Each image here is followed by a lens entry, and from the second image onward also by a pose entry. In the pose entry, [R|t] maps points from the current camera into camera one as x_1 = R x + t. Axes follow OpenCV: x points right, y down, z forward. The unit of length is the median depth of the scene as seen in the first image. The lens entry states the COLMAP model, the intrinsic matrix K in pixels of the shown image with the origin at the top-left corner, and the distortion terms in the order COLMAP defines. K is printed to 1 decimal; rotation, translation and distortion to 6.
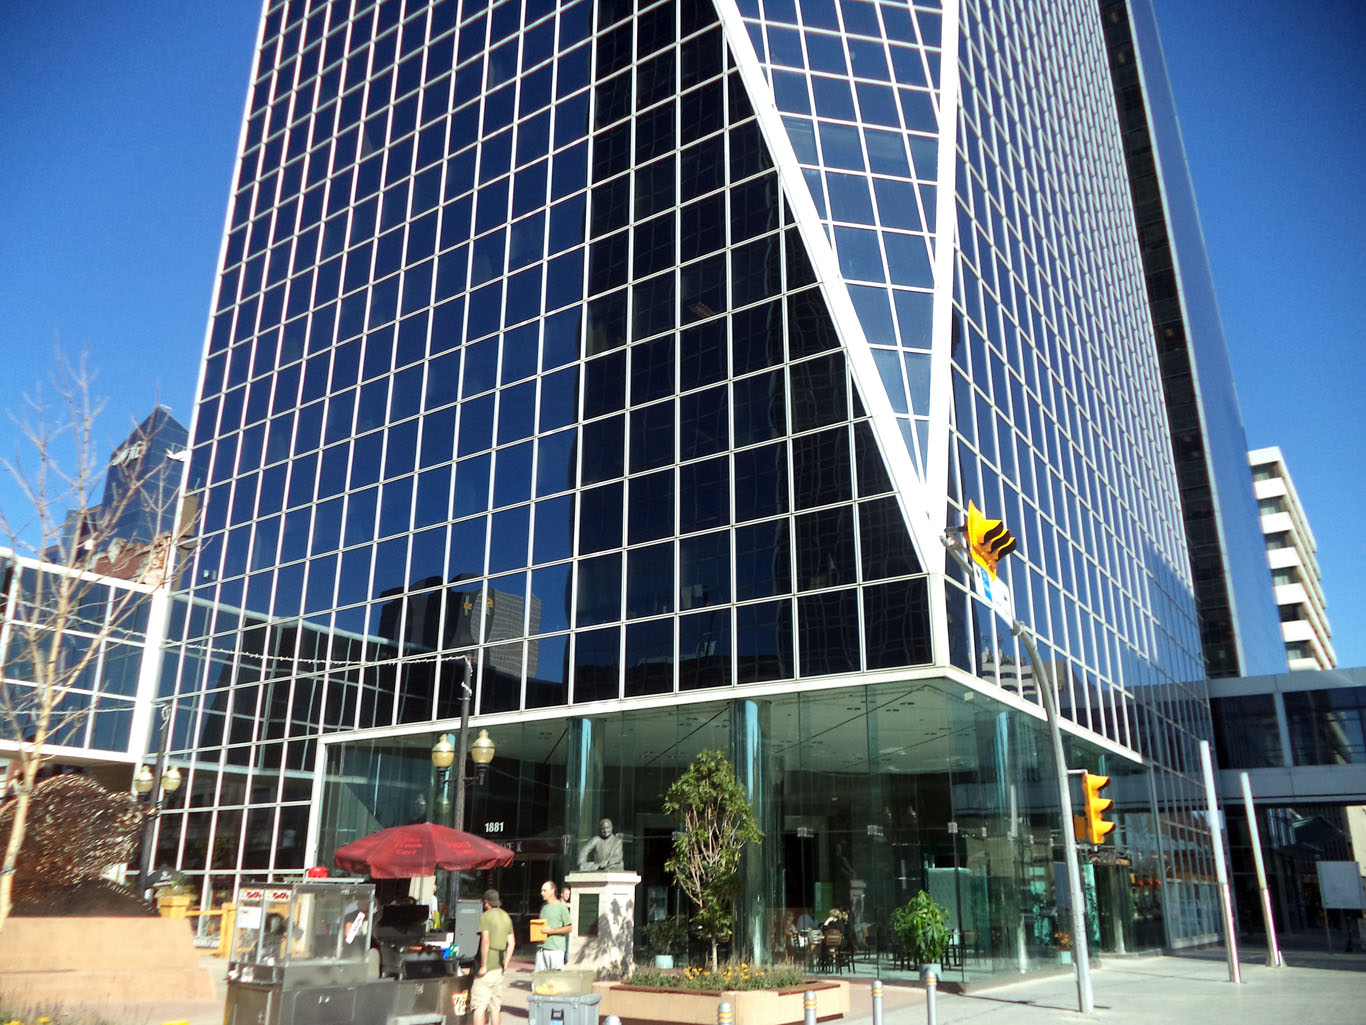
lens RADIAL K [[1058.1, 0, 683.0], [0, 1058.1, 512.5], [0, 0, 1]] dist [-0.041249, -0.010281]
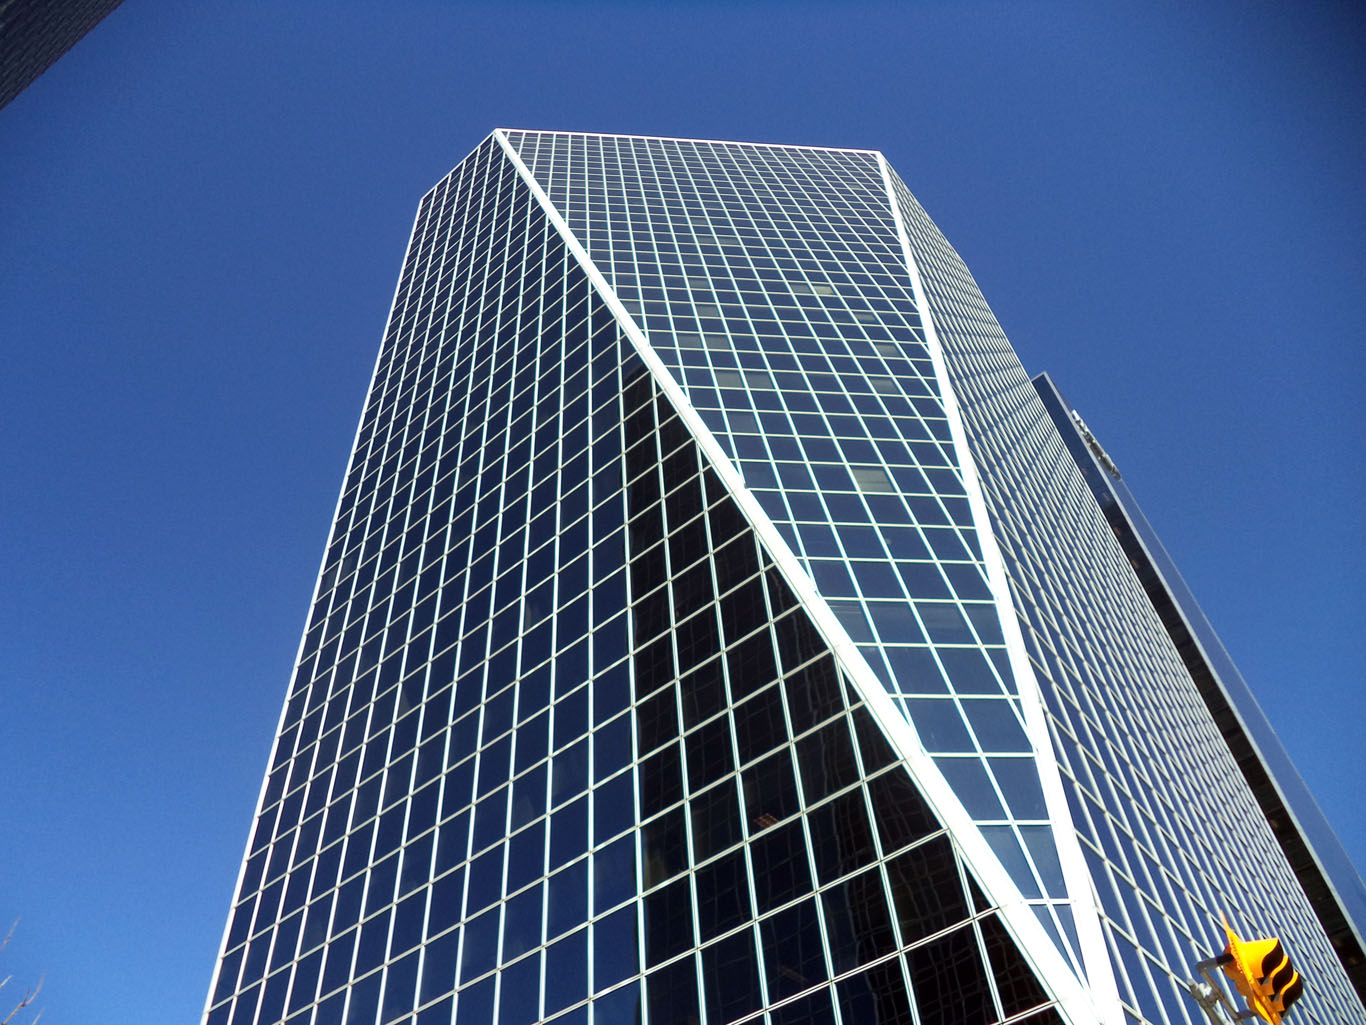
lens RADIAL K [[1058.1, 0, 683.0], [0, 1058.1, 512.5], [0, 0, 1]] dist [-0.041249, -0.010281]
pose [[0.993224, -0.115479, -0.013076, -0.014754], [0.092517, 0.853749, -0.512400, 0.035205], [0.070335, 0.507718, 0.858647, 0.124991]]
